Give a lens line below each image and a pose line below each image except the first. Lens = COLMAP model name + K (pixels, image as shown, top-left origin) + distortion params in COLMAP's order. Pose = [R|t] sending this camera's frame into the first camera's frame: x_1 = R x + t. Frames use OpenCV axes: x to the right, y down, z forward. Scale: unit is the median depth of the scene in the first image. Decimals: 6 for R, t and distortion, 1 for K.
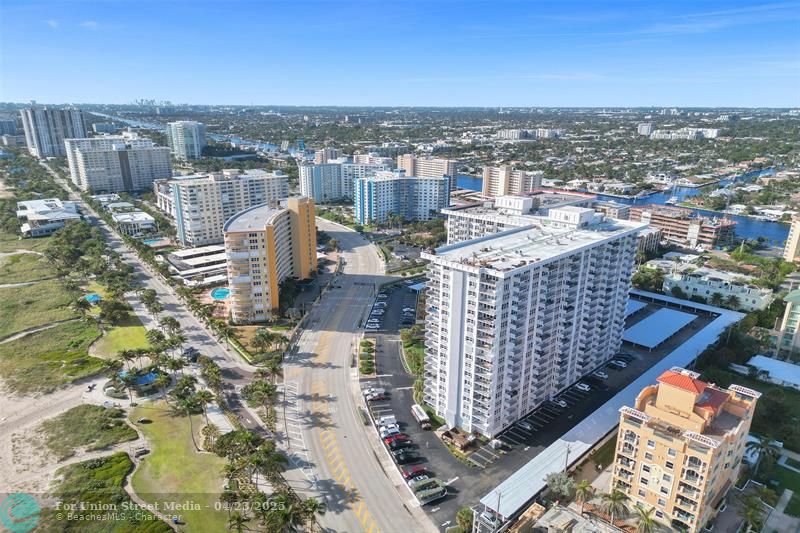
lens RADIAL K [[553.2, 0, 397.8], [0, 553.2, 299.4], [0, 0, 1]] dist [0.082625, -0.077796]
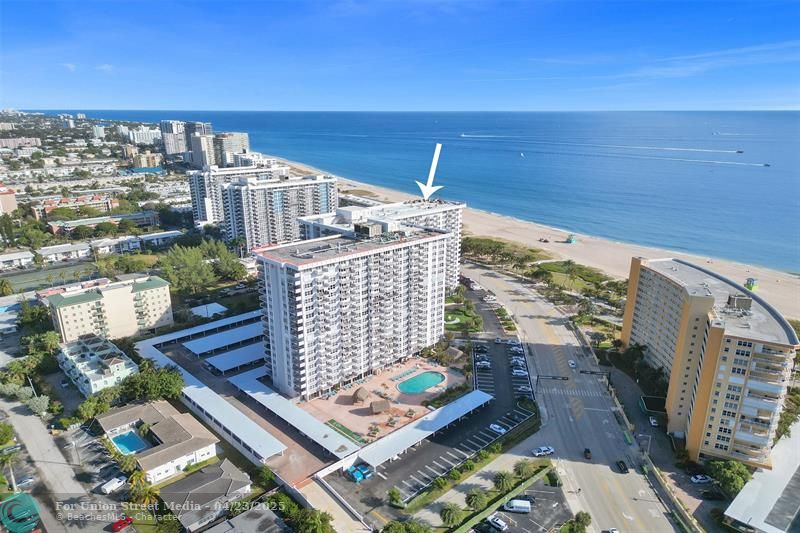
lens RADIAL K [[557.0, 0, 398.1], [0, 557.0, 293.0], [0, 0, 1]] dist [0.078353, -0.078247]
pose [[-0.999601, -0.015459, 0.023634, 0.132499], [0.002215, 0.791382, 0.611318, -0.597704], [-0.028154, 0.611126, -0.791032, 1.612918]]
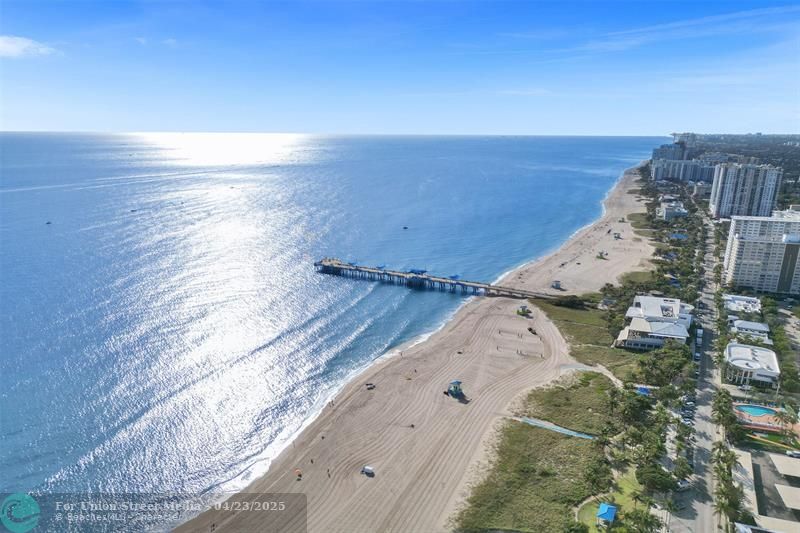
lens RADIAL K [[557.0, 0, 398.1], [0, 557.0, 293.0], [0, 0, 1]] dist [0.078353, -0.078247]
pose [[0.455987, 0.249775, -0.854218, -0.110143], [-0.300517, 0.946649, 0.116384, -0.281837], [0.837715, 0.203637, 0.506721, 0.348804]]
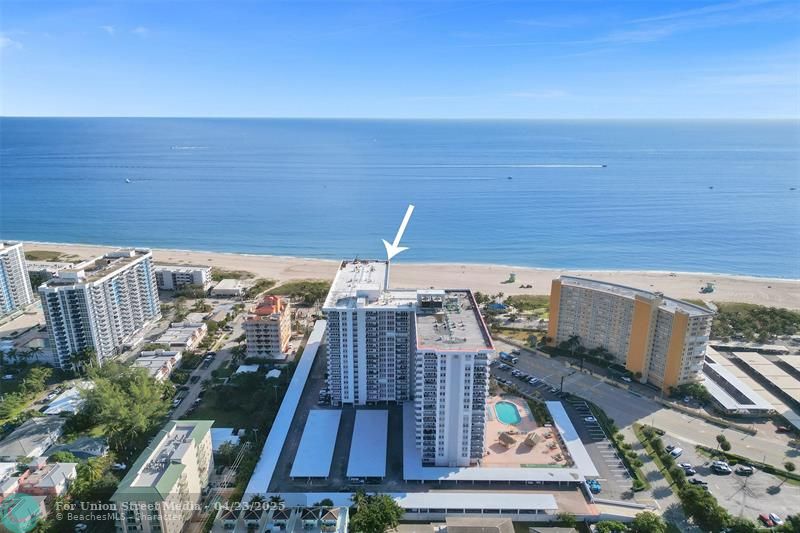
lens RADIAL K [[553.2, 0, 397.8], [0, 553.2, 299.4], [0, 0, 1]] dist [0.082625, -0.077796]
pose [[-0.710750, 0.217225, -0.669065, 0.887732], [-0.238592, 0.820304, 0.519784, -0.647690], [0.661747, 0.529070, -0.531202, 1.348968]]
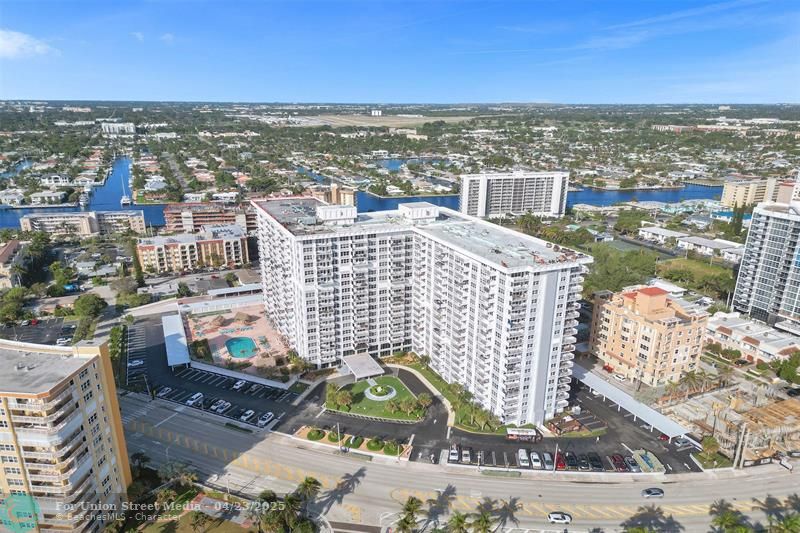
lens RADIAL K [[553.2, 0, 397.8], [0, 553.2, 299.4], [0, 0, 1]] dist [0.082625, -0.077796]
pose [[0.358407, -0.320414, 0.876857, -0.512884], [0.308569, 0.927125, 0.212658, -0.175391], [-0.881095, 0.194353, 0.431158, 0.470809]]
